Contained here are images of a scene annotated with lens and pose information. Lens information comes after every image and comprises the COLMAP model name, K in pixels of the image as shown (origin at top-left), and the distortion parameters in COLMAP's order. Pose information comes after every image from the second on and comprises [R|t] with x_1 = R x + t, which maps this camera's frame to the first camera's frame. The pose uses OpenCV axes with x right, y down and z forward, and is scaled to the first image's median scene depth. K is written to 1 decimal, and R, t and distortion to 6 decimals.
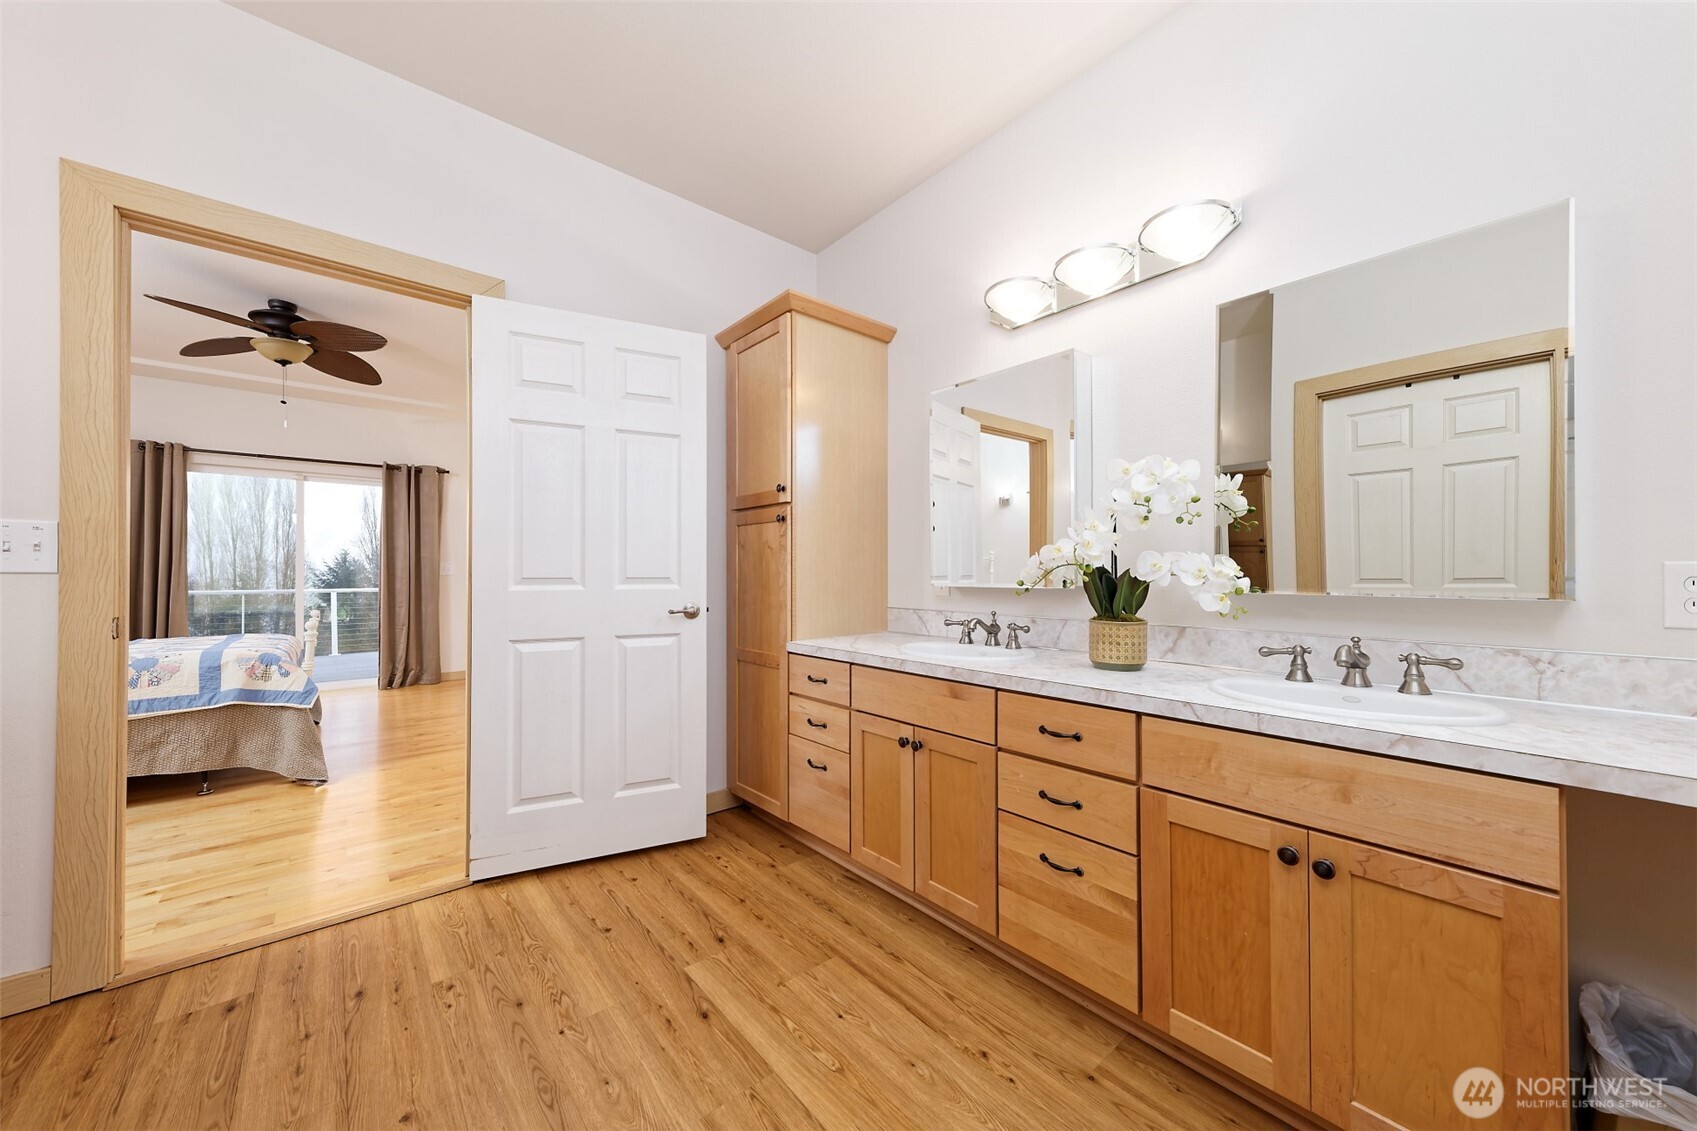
lens RADIAL K [[591.7, 0, 841.3], [0, 591.7, 575.0], [0, 0, 1]] dist [0.018739, 0.000105]
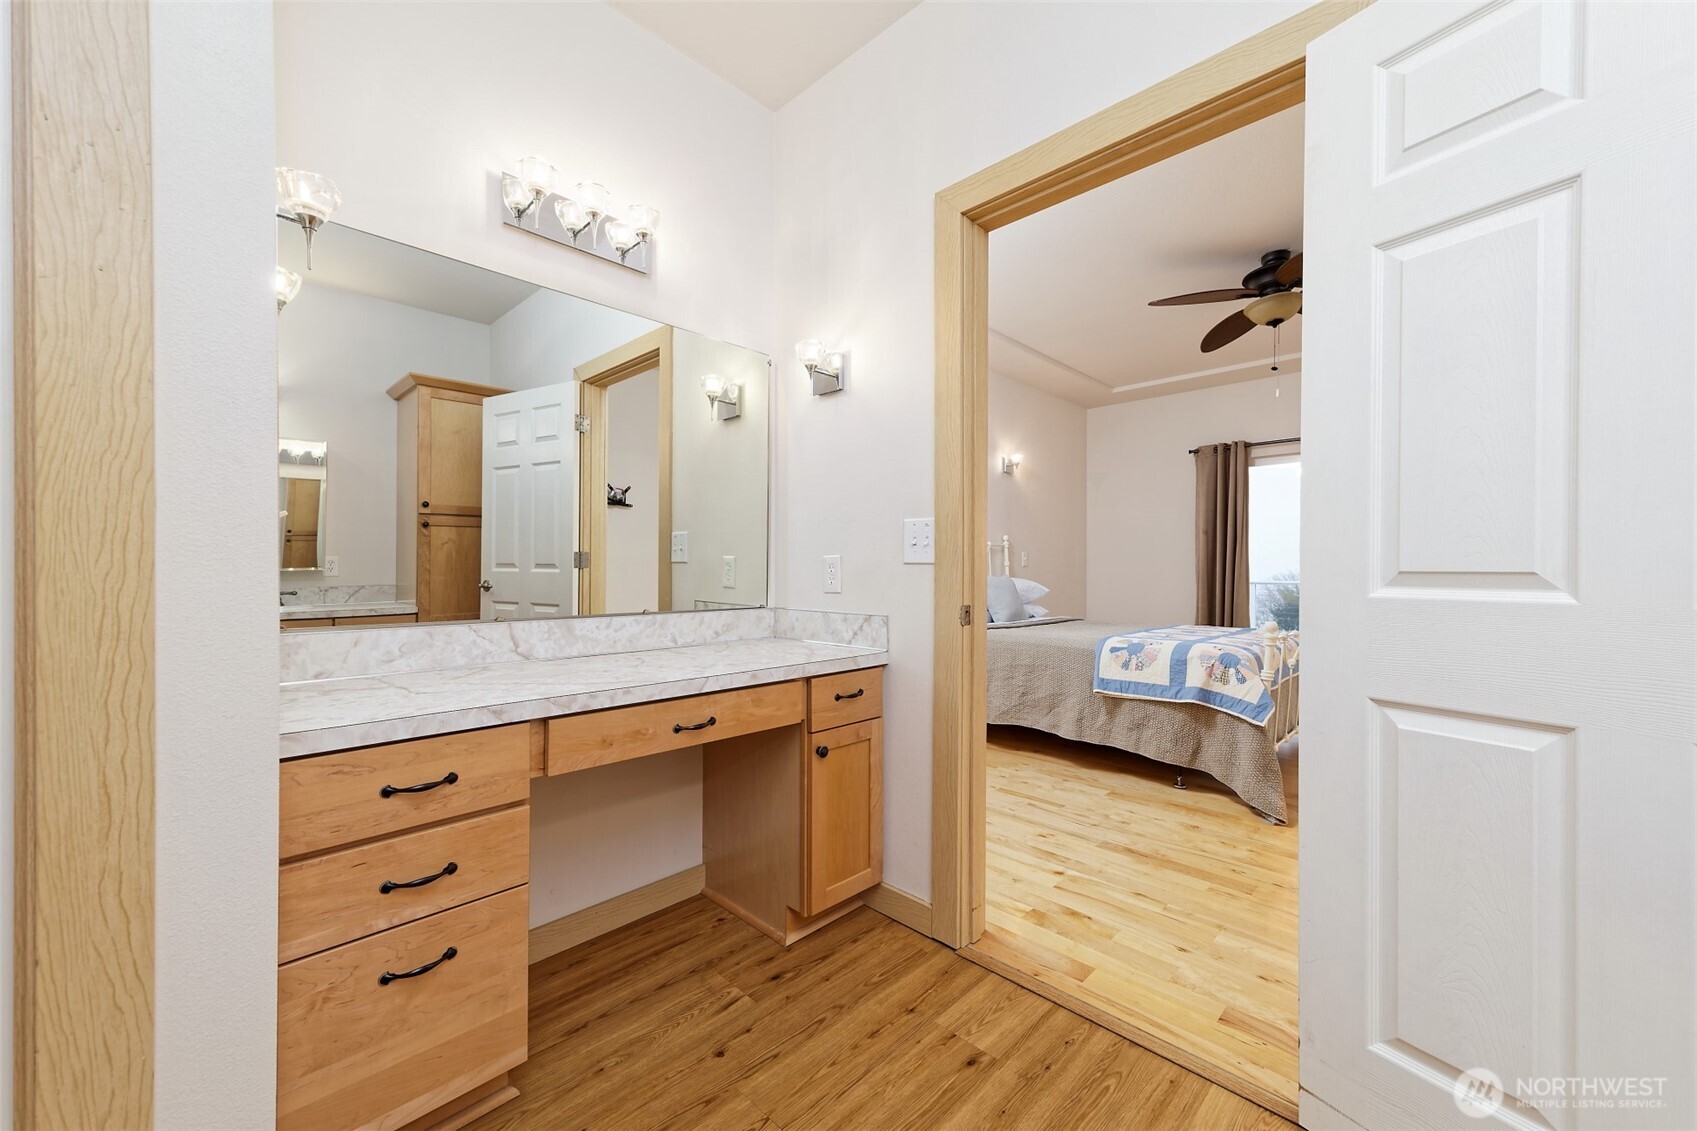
lens RADIAL K [[654.8, 0, 847.9], [0, 654.8, 569.8], [0, 0, 1]] dist [0.004221, 0.000152]
pose [[0.098377, 0.006795, -0.995126, -0.044177], [-0.001251, 0.999977, 0.006705, 0.000237], [0.995148, 0.000586, 0.098383, 0.363847]]
